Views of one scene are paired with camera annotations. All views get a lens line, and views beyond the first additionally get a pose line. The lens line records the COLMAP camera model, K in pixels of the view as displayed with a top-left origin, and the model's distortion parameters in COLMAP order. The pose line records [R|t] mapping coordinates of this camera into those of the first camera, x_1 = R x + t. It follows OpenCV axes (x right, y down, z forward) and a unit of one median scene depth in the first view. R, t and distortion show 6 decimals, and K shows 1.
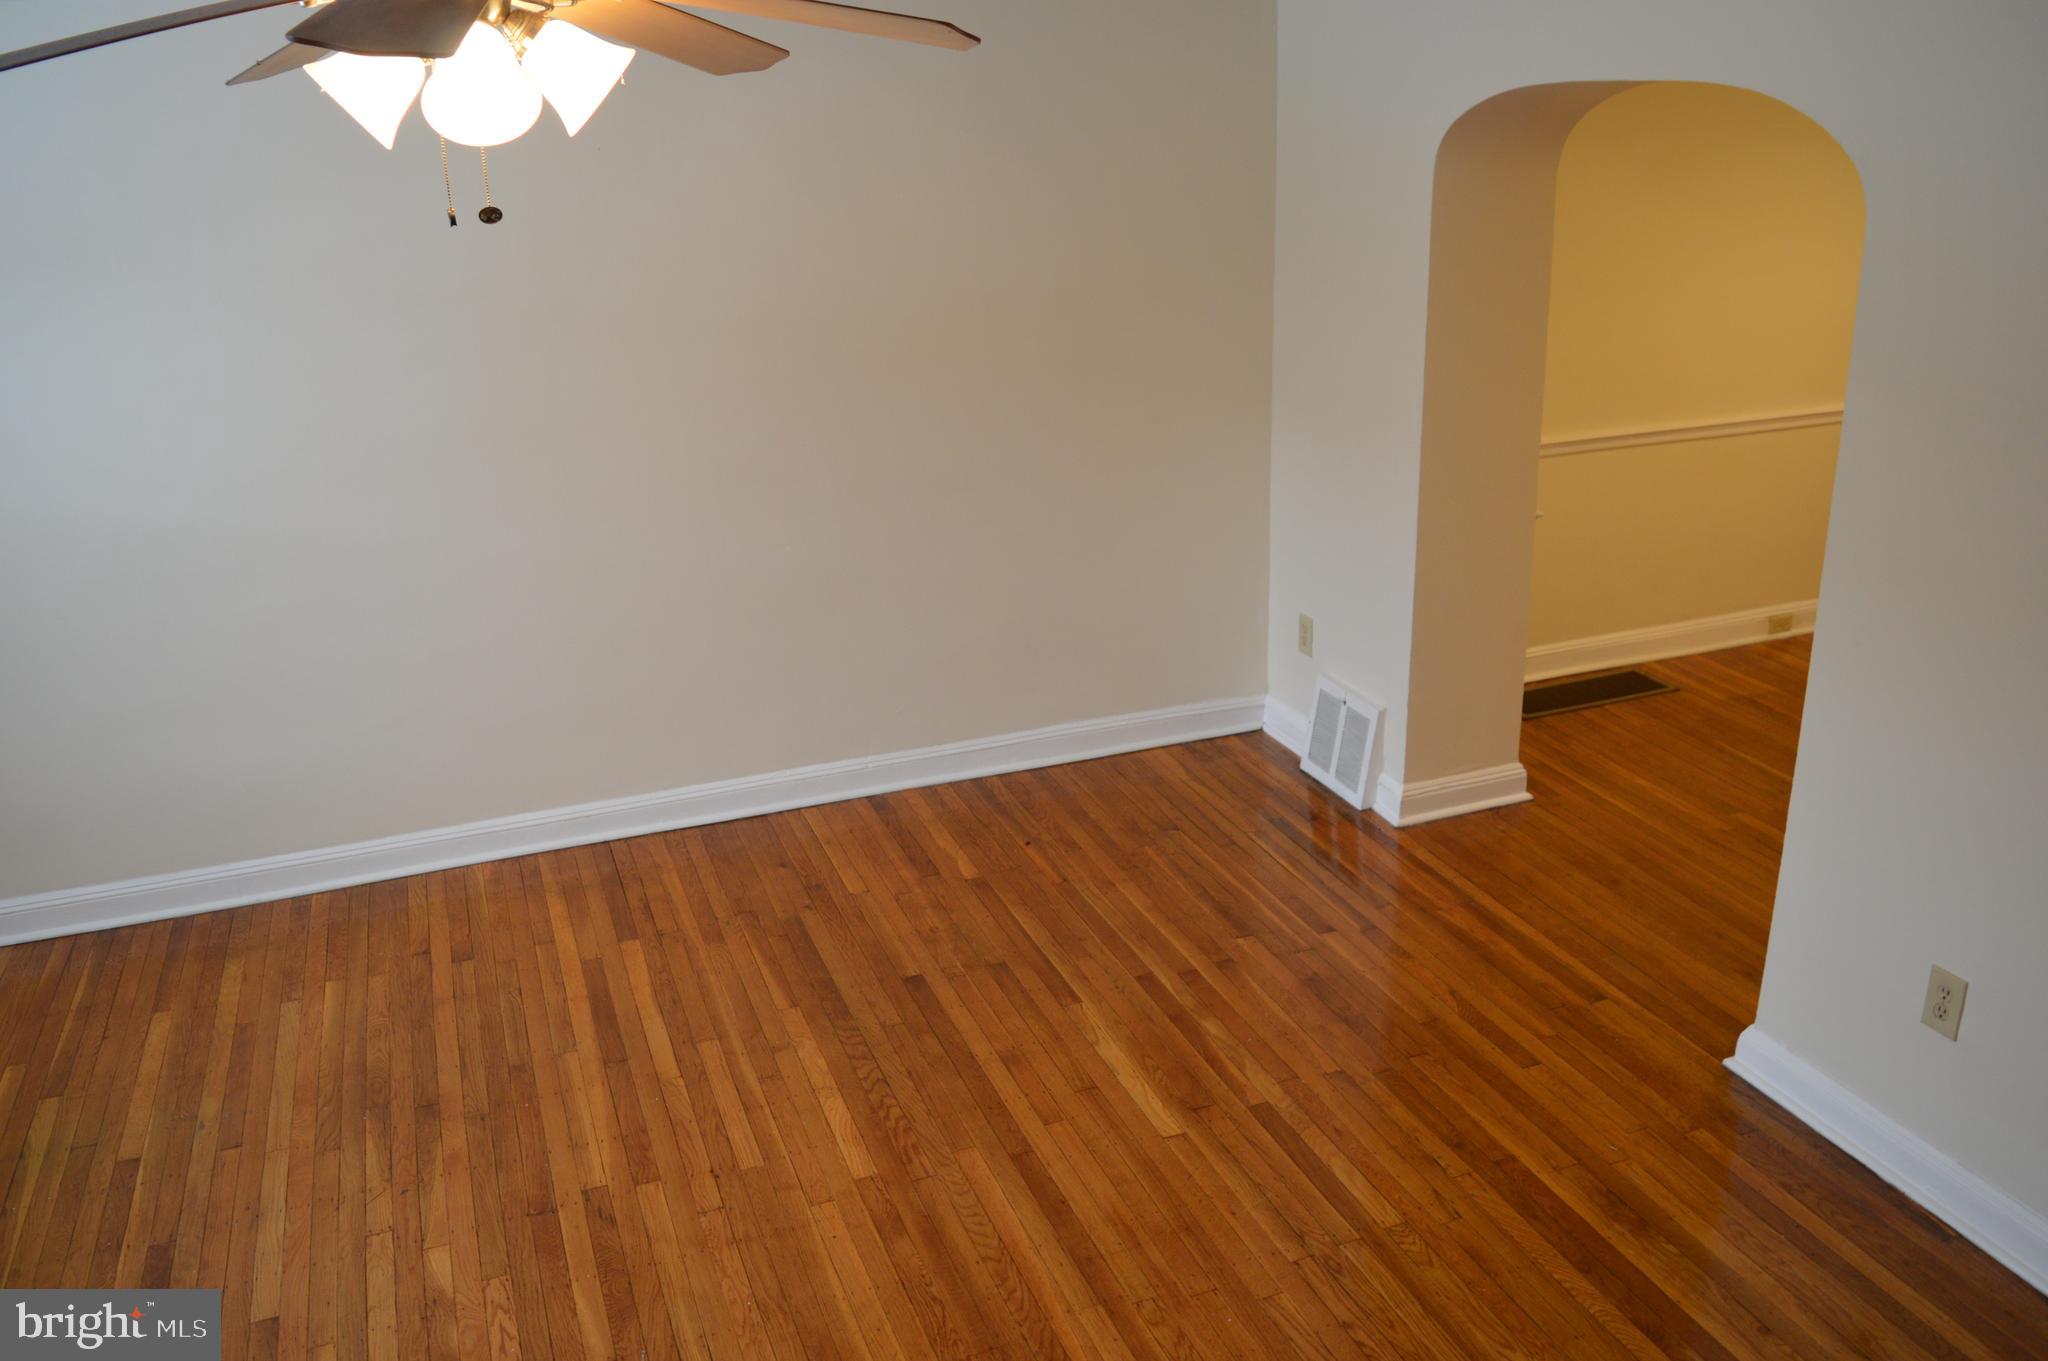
lens RADIAL K [[1614.8, 0, 1021.5], [0, 1614.8, 673.2], [0, 0, 1]] dist [-0.095756, 0.021341]
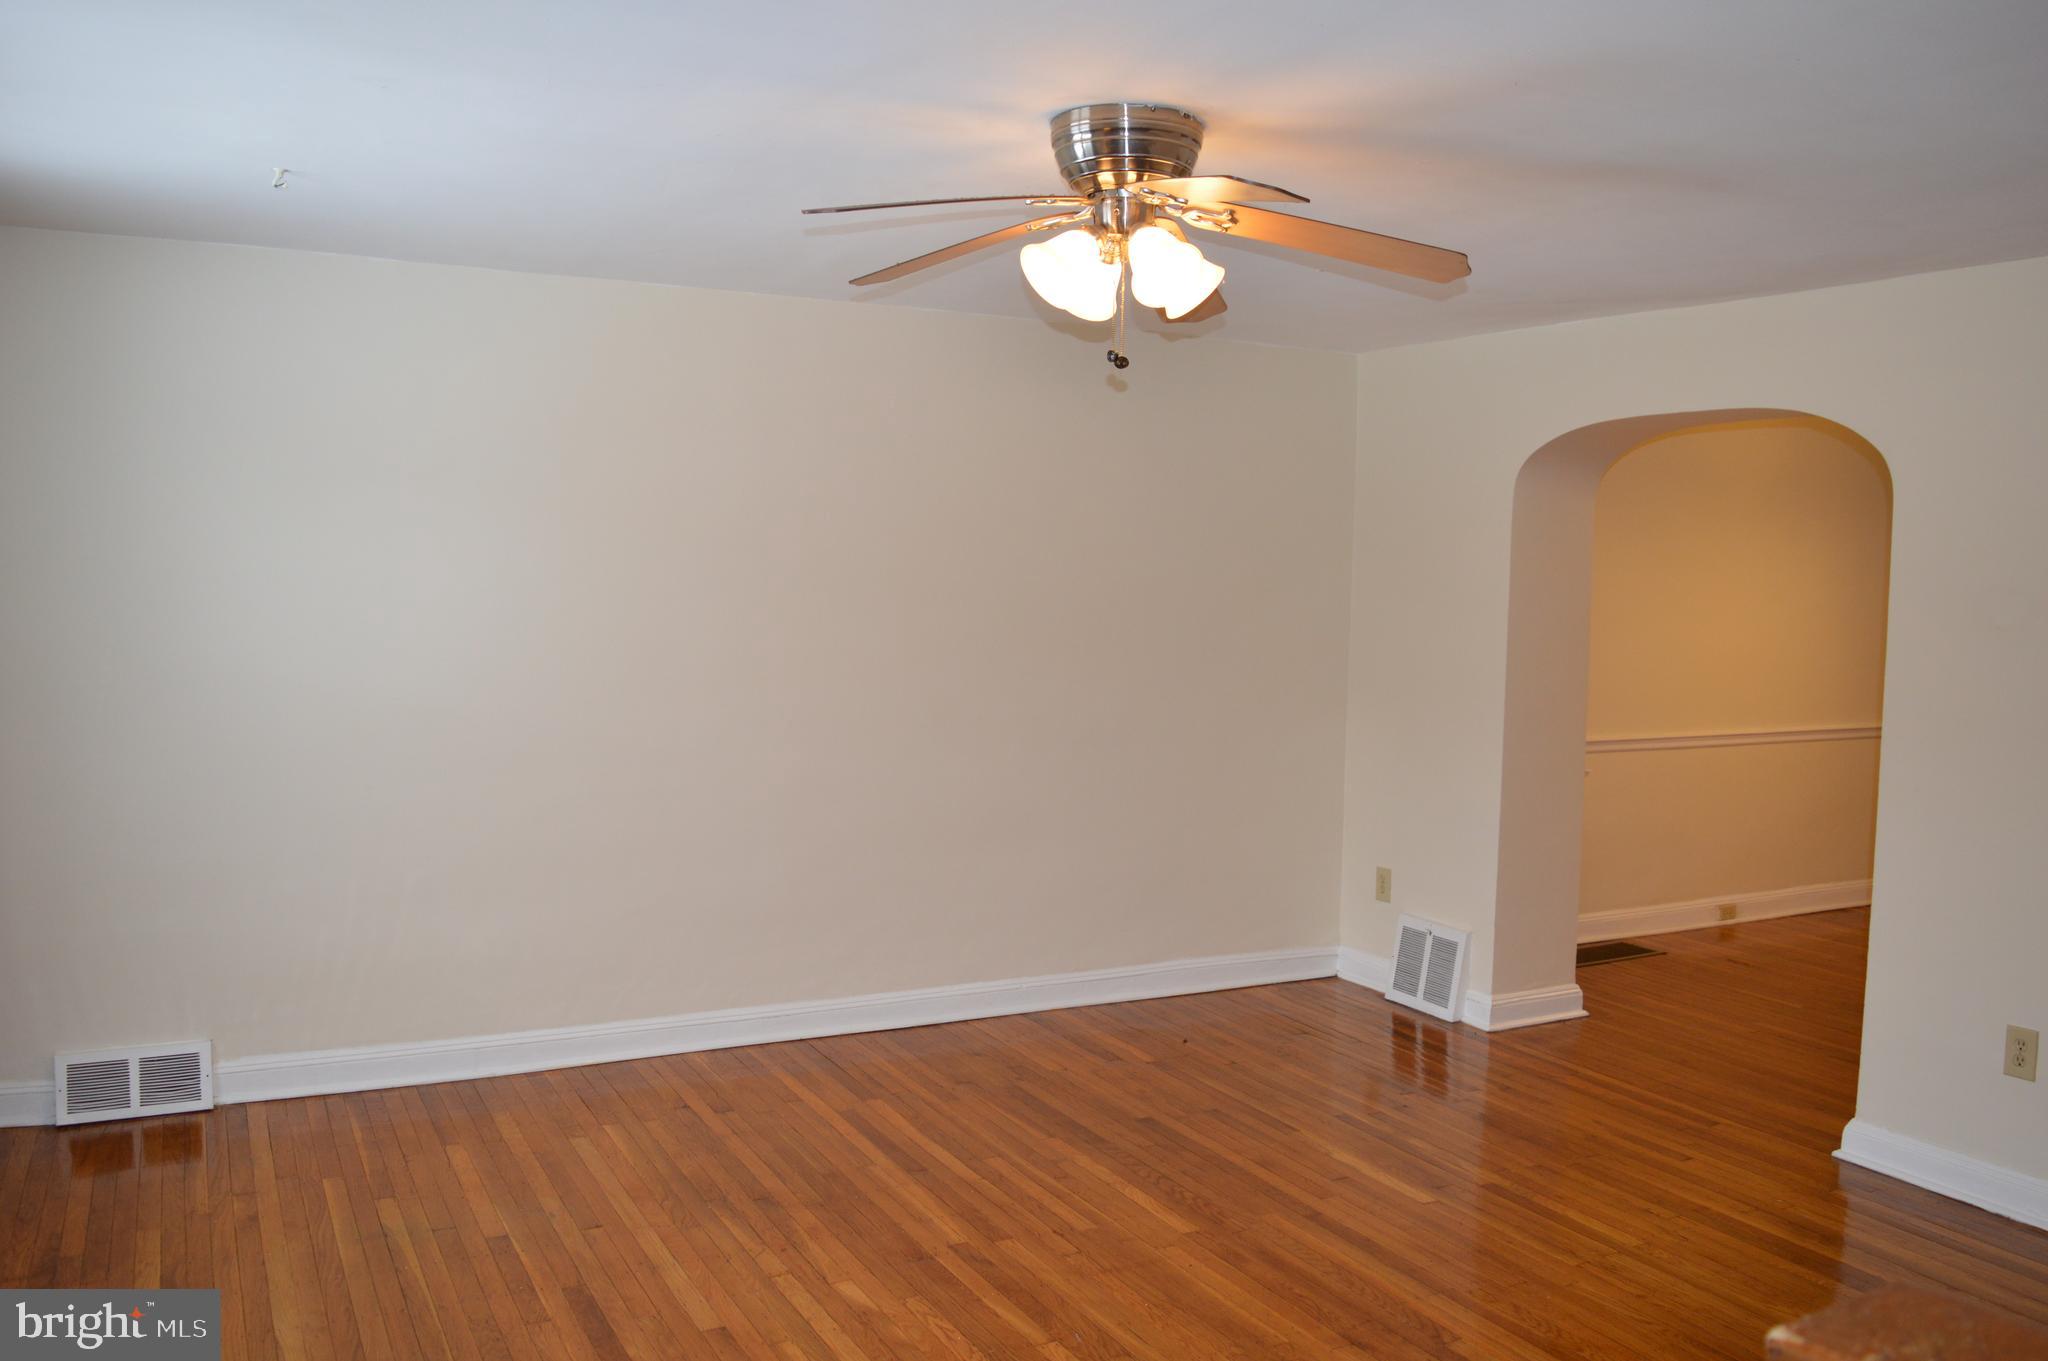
lens RADIAL K [[1614.8, 0, 1021.5], [0, 1614.8, 673.2], [0, 0, 1]] dist [-0.095756, 0.021341]
pose [[0.990576, 0.044845, 0.129416, -0.337487], [-0.006741, 0.959699, -0.280948, 0.219882], [-0.136800, 0.277428, 0.950957, -0.169637]]
